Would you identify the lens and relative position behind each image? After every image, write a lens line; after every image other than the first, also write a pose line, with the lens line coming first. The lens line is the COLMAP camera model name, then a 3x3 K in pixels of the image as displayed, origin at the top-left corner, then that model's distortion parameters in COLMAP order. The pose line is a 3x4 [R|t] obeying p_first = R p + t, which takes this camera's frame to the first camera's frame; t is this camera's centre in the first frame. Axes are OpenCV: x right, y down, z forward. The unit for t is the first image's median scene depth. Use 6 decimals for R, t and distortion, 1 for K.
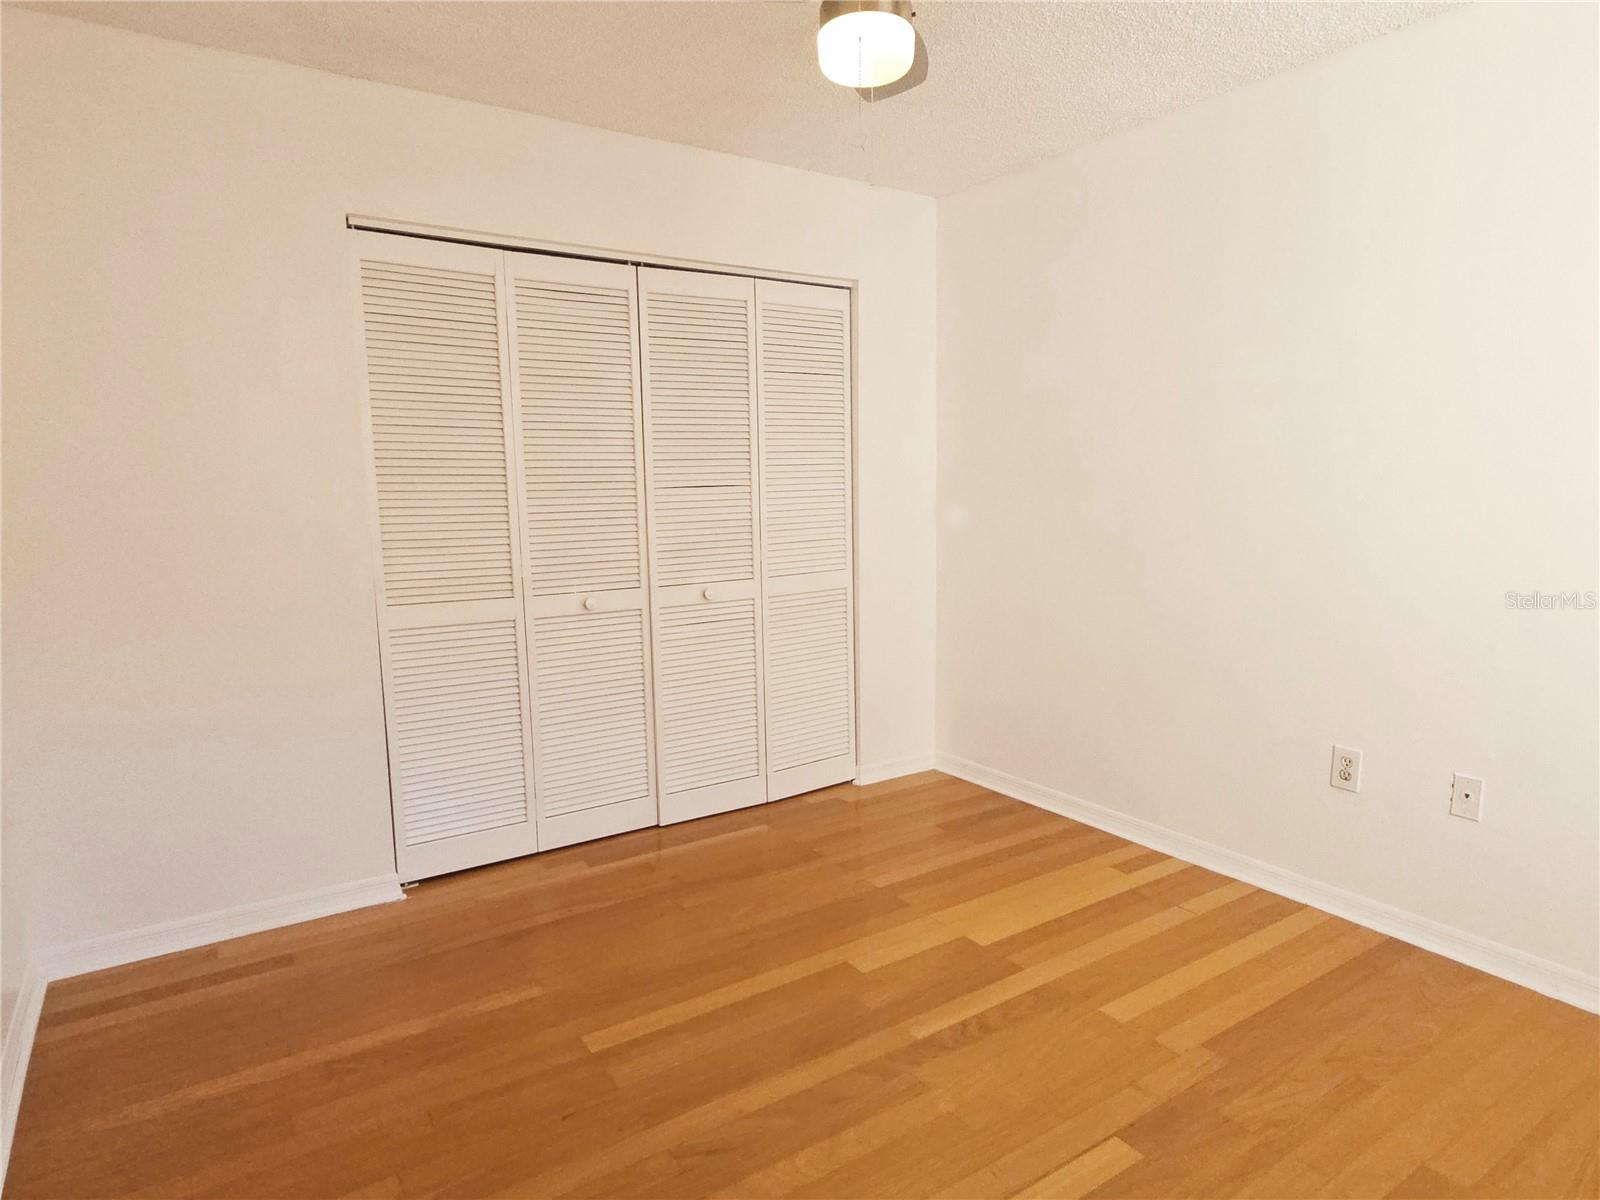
lens RADIAL K [[971.5, 0, 804.3], [0, 971.5, 595.3], [0, 0, 1]] dist [0.000555, 0.002669]
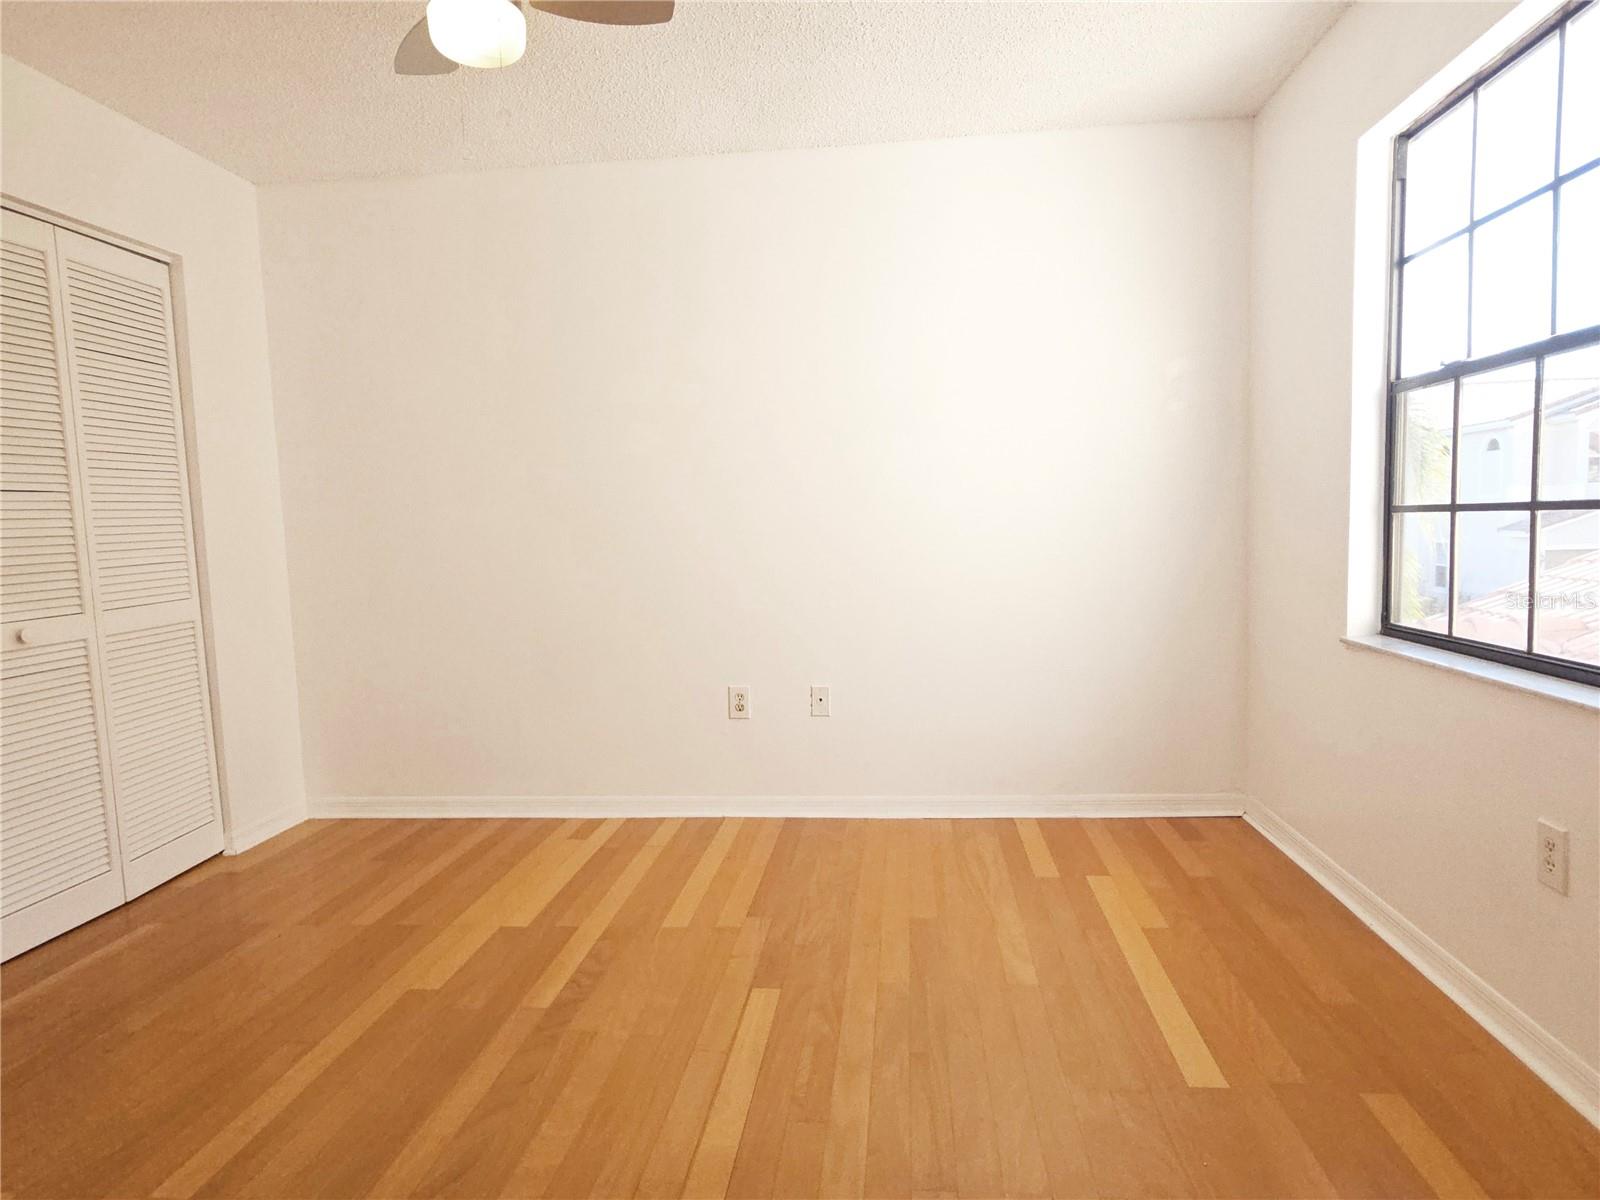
lens RADIAL K [[971.5, 0, 815.1], [0, 971.5, 610.3], [0, 0, 1]] dist [0.000555, 0.002669]
pose [[0.617403, -0.075457, 0.783020, -0.330244], [0.123269, 0.992372, -0.001565, 0.059143], [-0.776929, 0.097488, 0.621995, 0.082596]]
